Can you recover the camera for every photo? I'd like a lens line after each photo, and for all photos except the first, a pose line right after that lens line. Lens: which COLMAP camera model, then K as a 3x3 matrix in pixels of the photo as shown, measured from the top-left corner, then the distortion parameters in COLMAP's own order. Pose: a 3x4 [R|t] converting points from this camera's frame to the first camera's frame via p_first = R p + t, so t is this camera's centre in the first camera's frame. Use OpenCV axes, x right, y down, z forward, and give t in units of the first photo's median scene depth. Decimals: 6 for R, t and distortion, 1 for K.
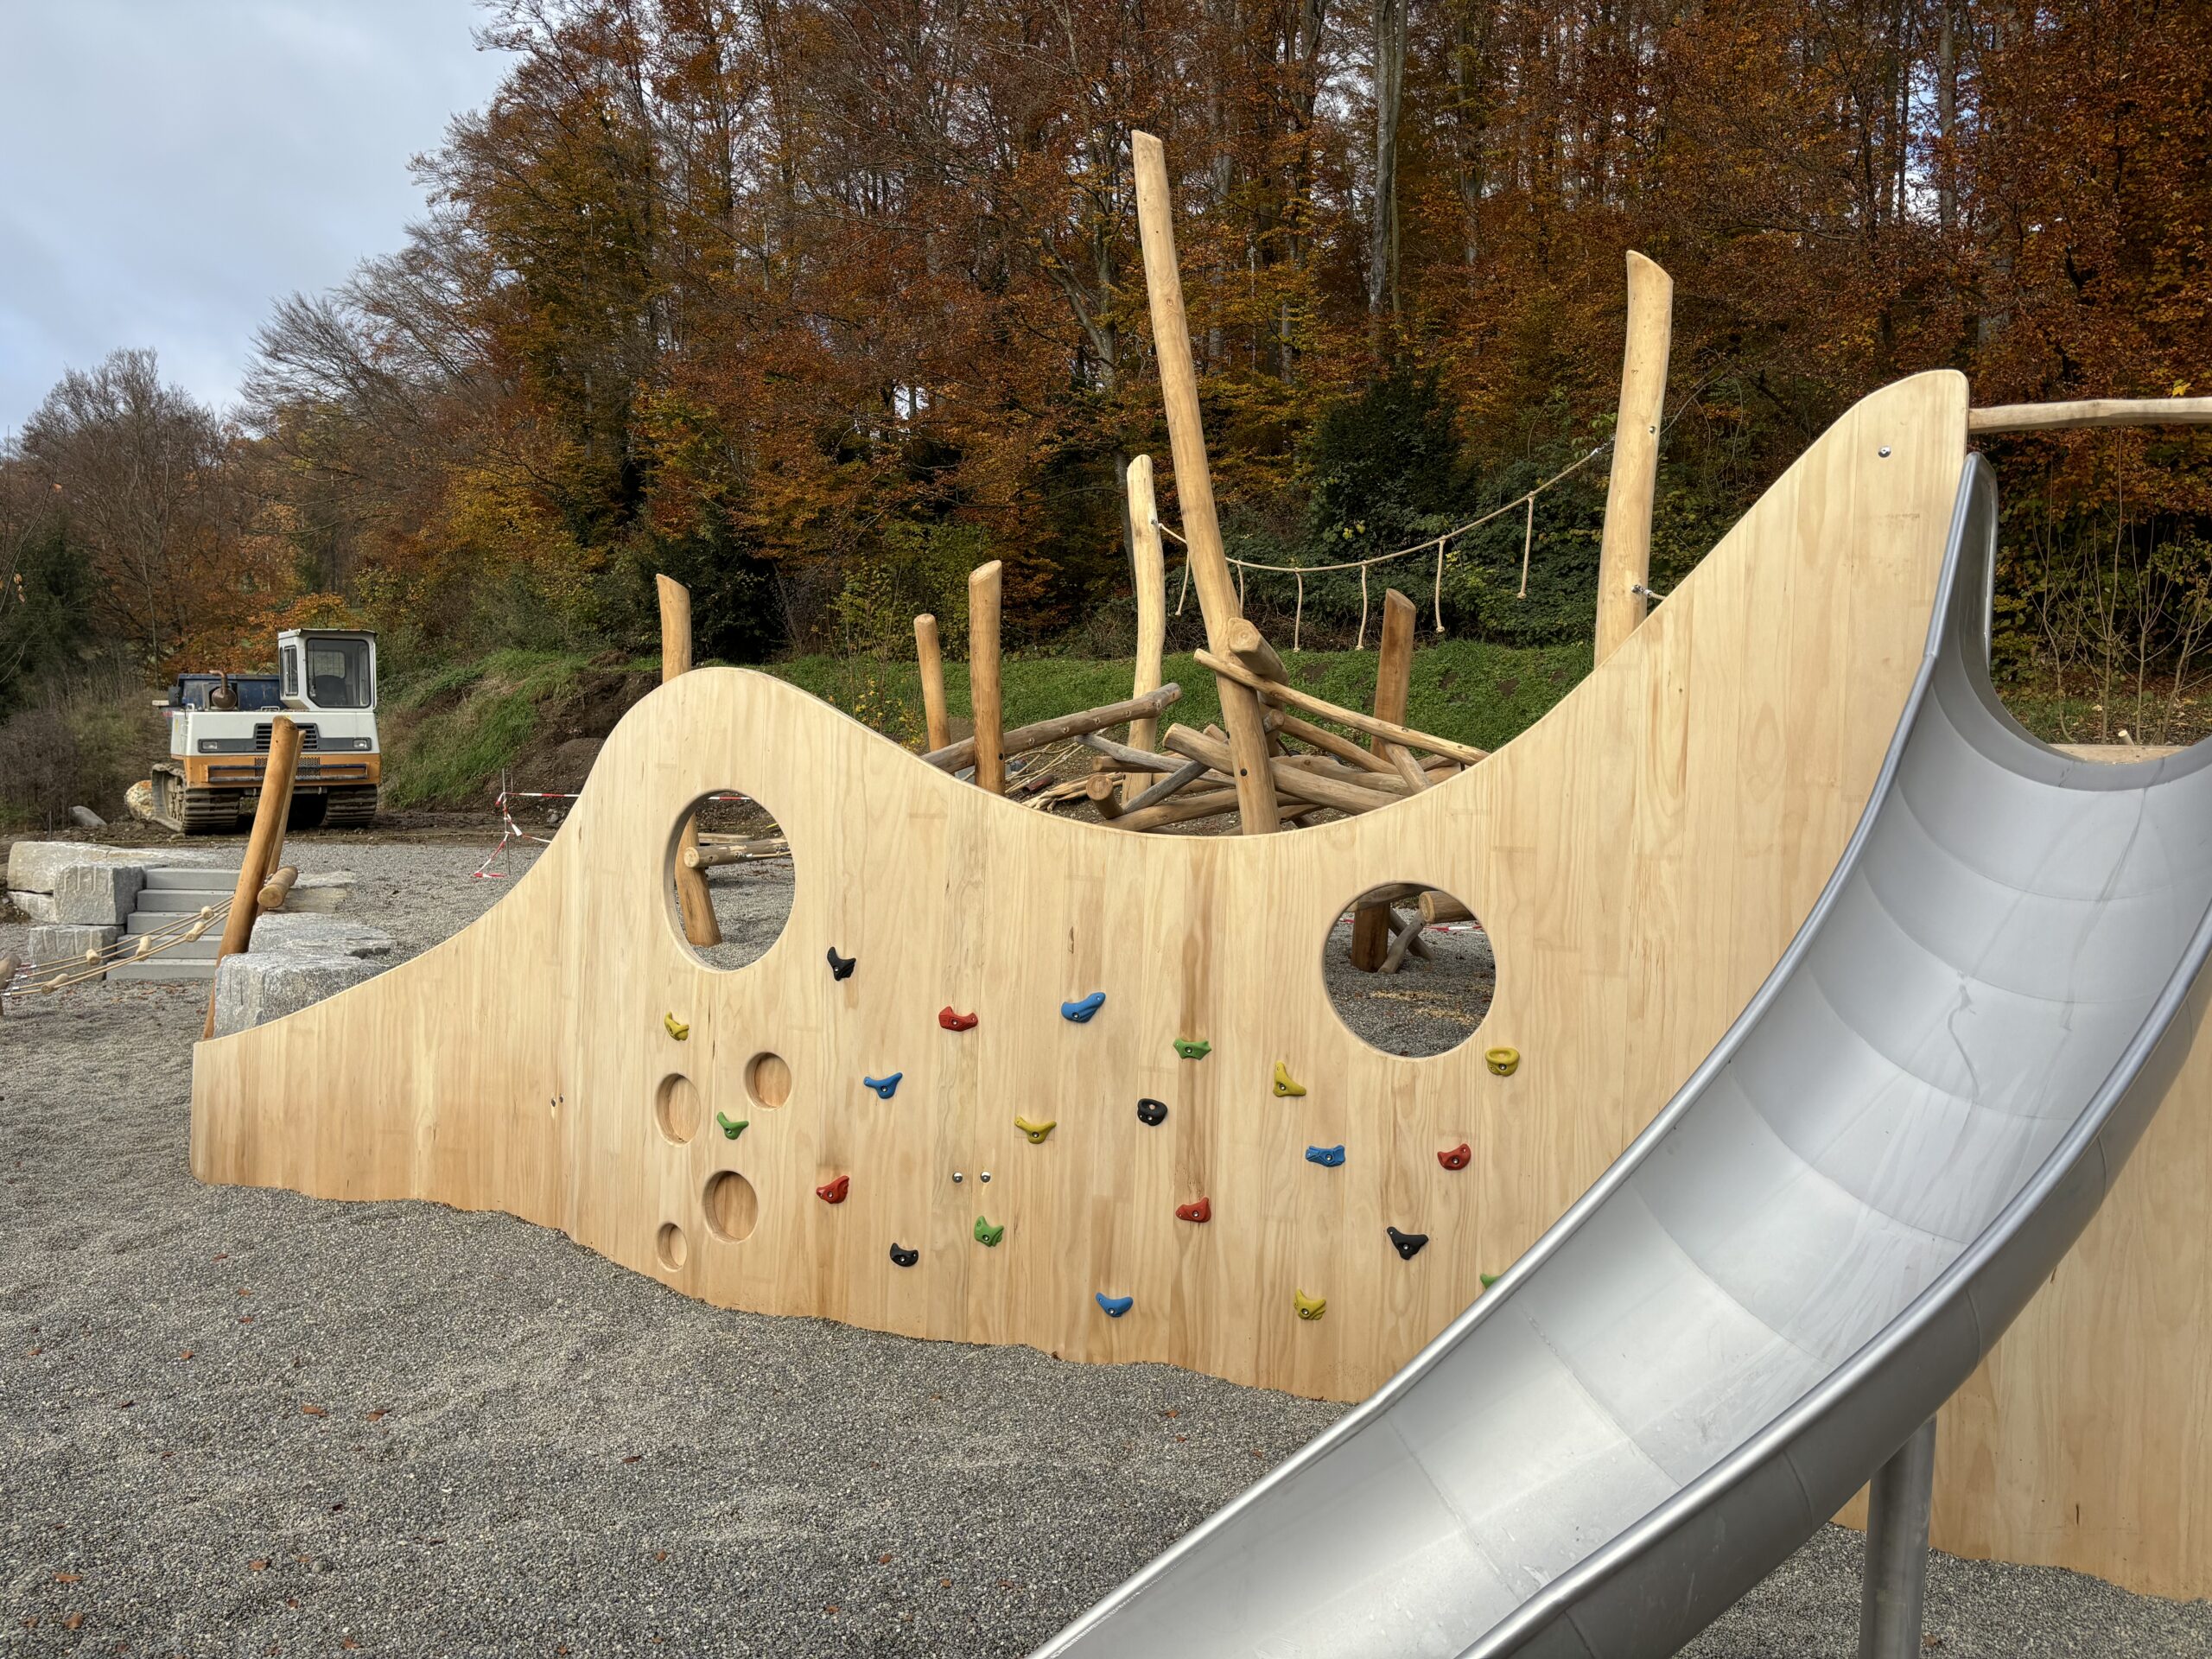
lens RADIAL K [[1658.8, 0, 1079.1], [0, 1658.8, 812.6], [0, 0, 1]] dist [0.062110, -0.060977]
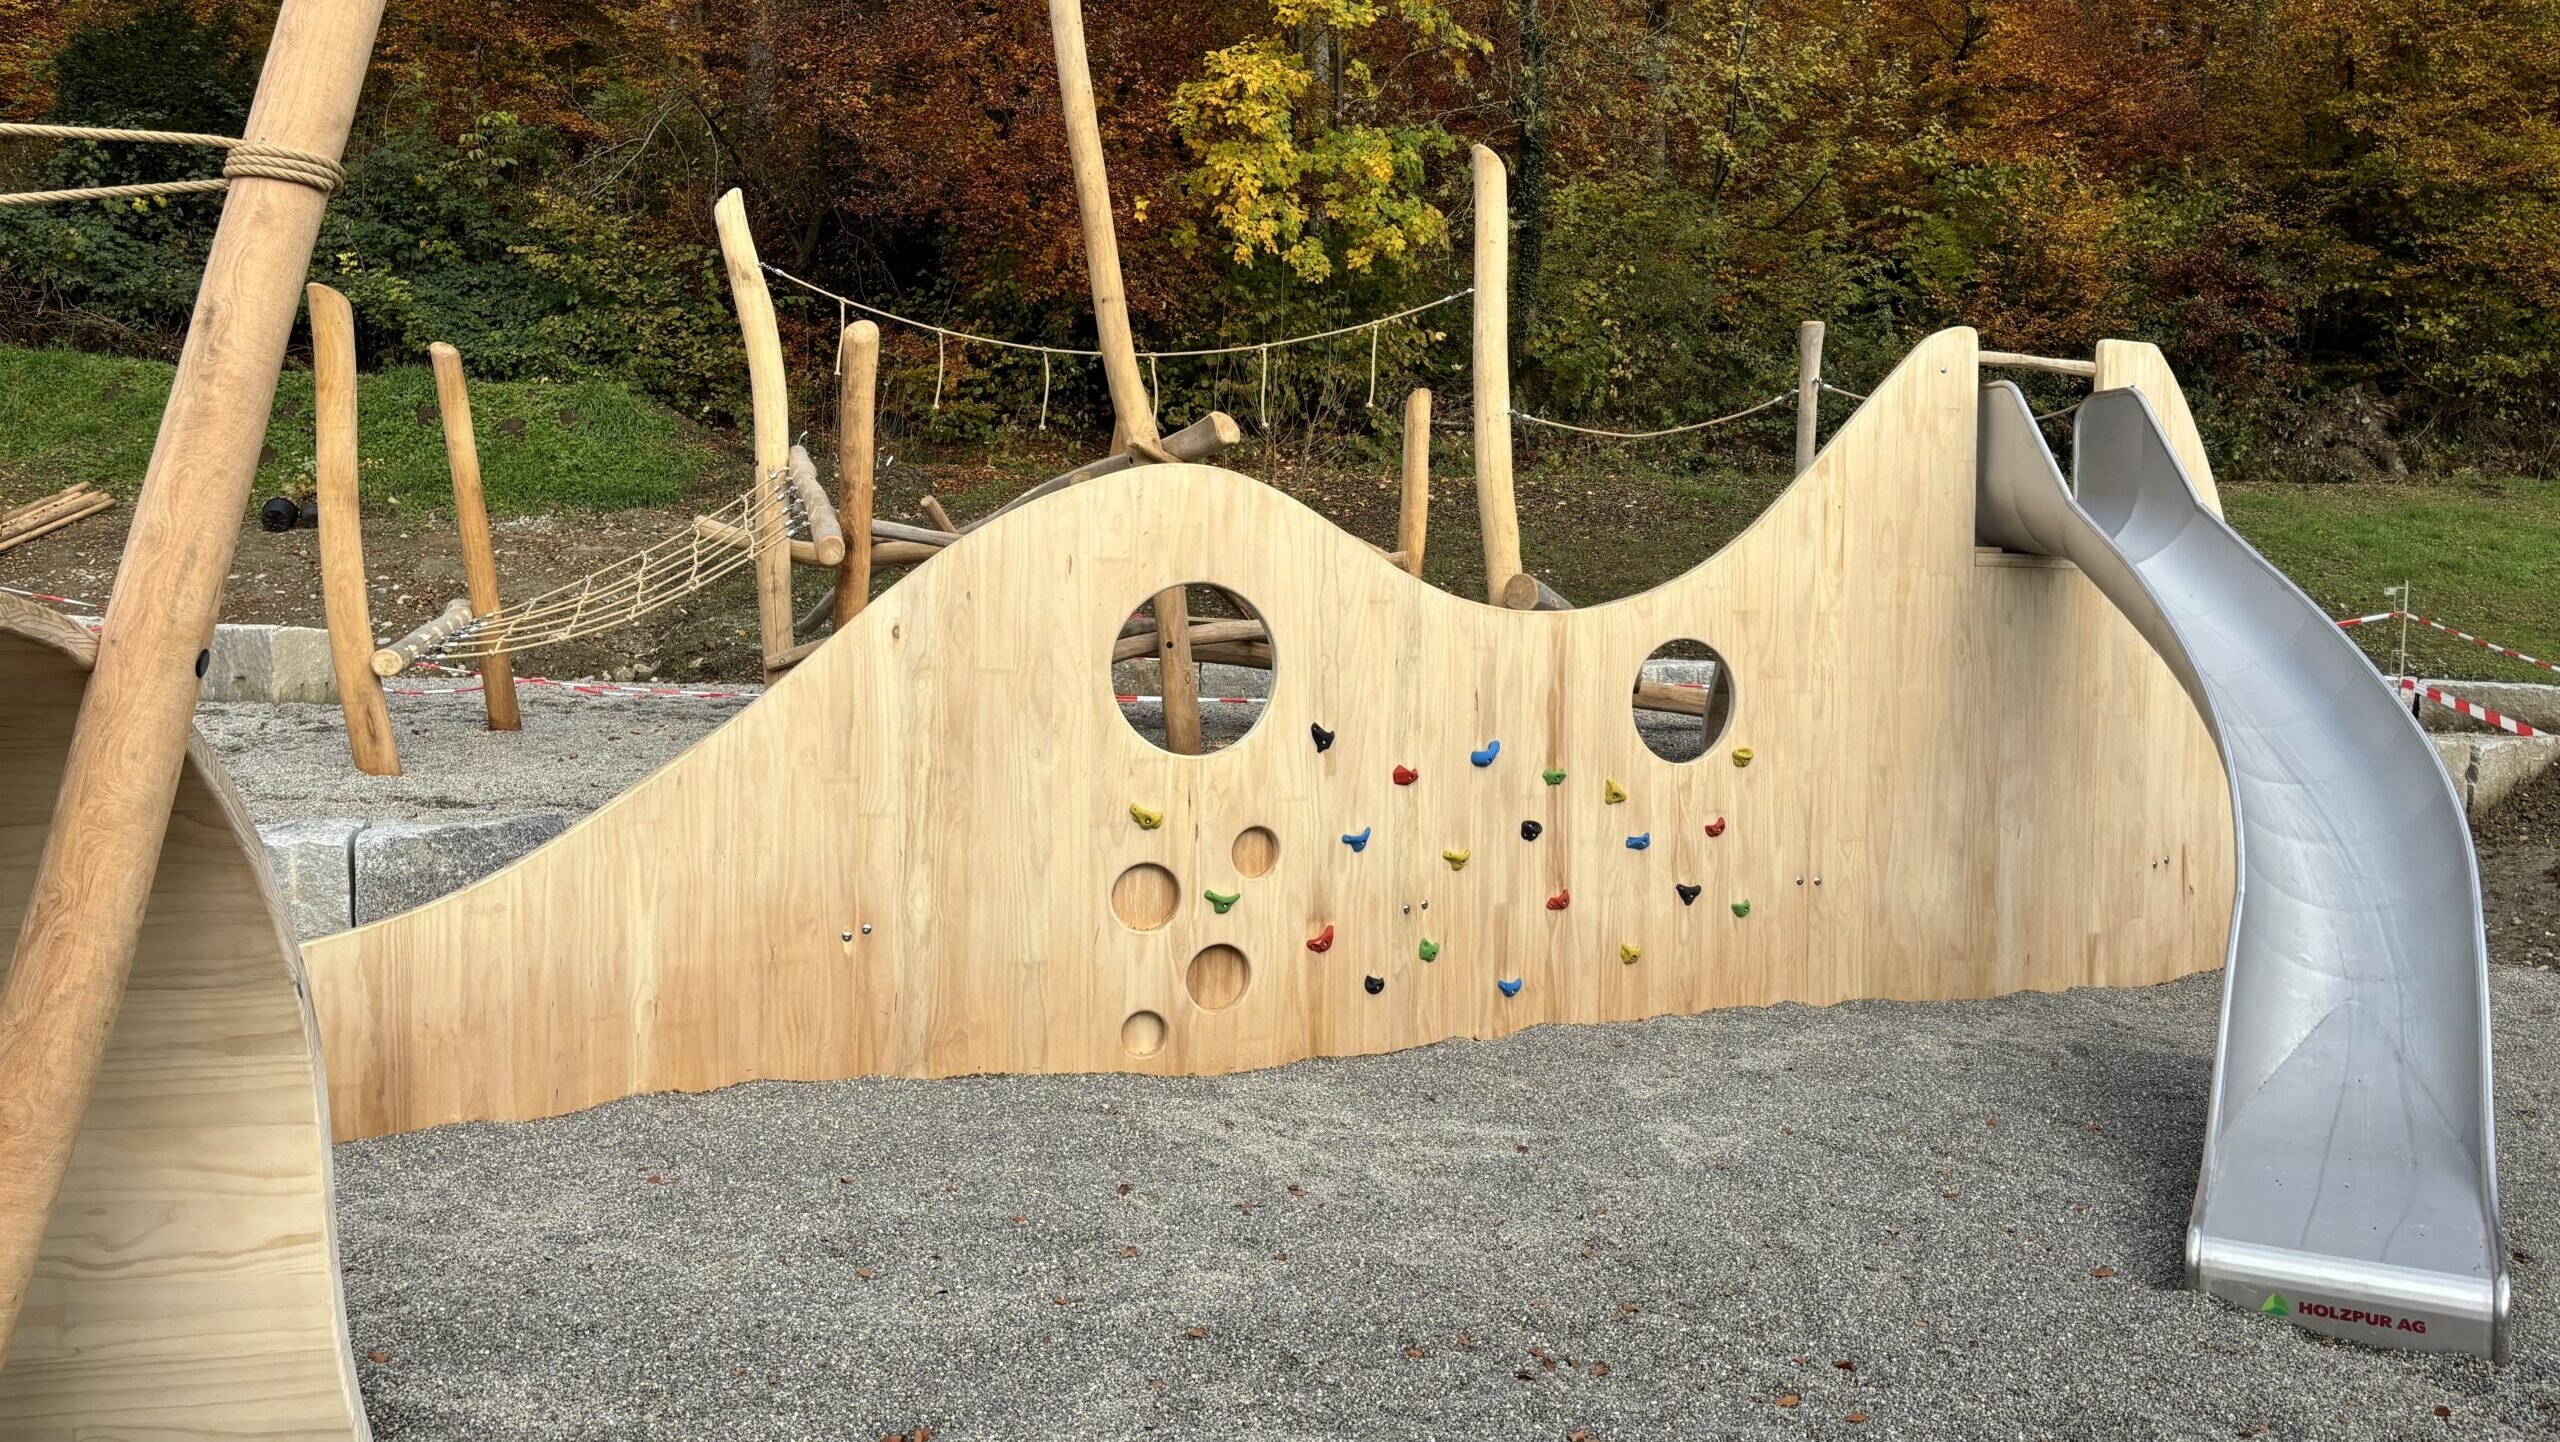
lens RADIAL K [[1954.2, 0, 1277.3], [0, 1954.2, 633.9], [0, 0, 1]] dist [0.079524, 0.000582]
pose [[0.633736, -0.041935, 0.772412, -1.132554], [0.017136, 0.999045, 0.040180, -0.029839], [-0.773360, -0.012228, 0.633849, 0.190638]]
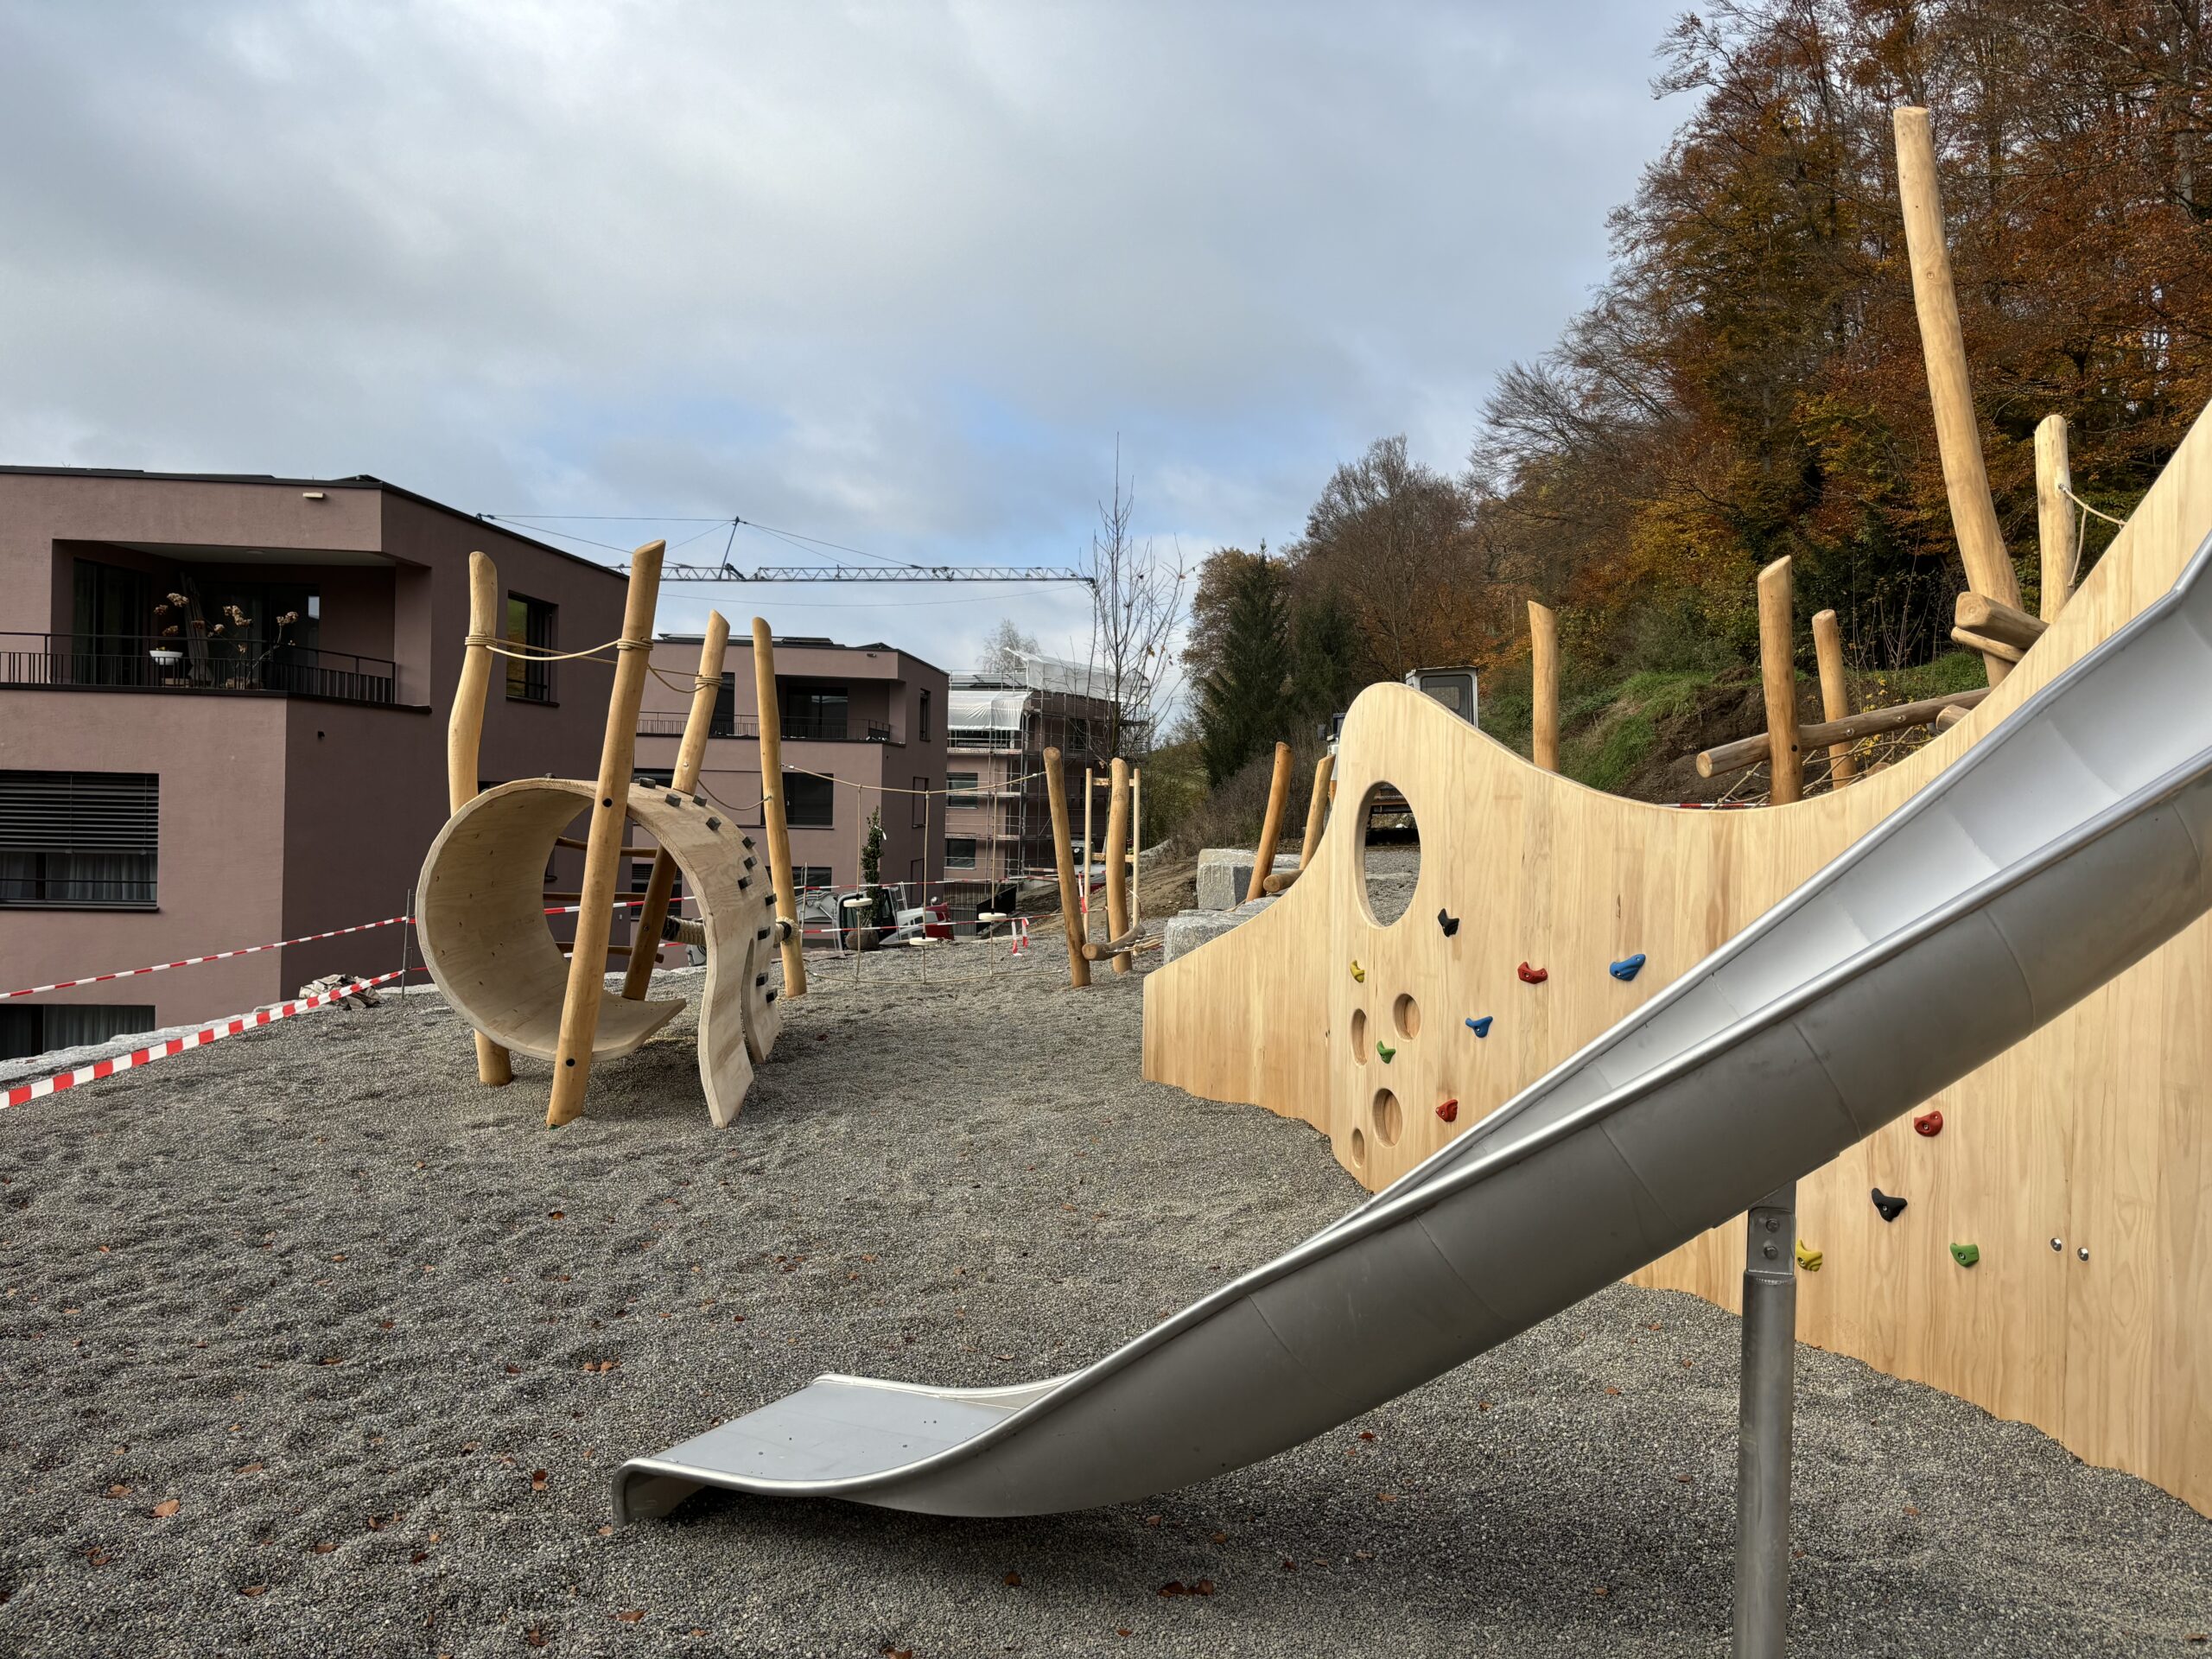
lens RADIAL K [[1647.7, 0, 1106.0], [0, 1647.7, 829.5], [0, 0, 1]] dist [0.040353, -0.036737]
pose [[0.765283, -0.006902, -0.643657, 0.421621], [0.004765, 0.999976, -0.005057, 0.027759], [0.643676, 0.000803, 0.765297, -0.070937]]
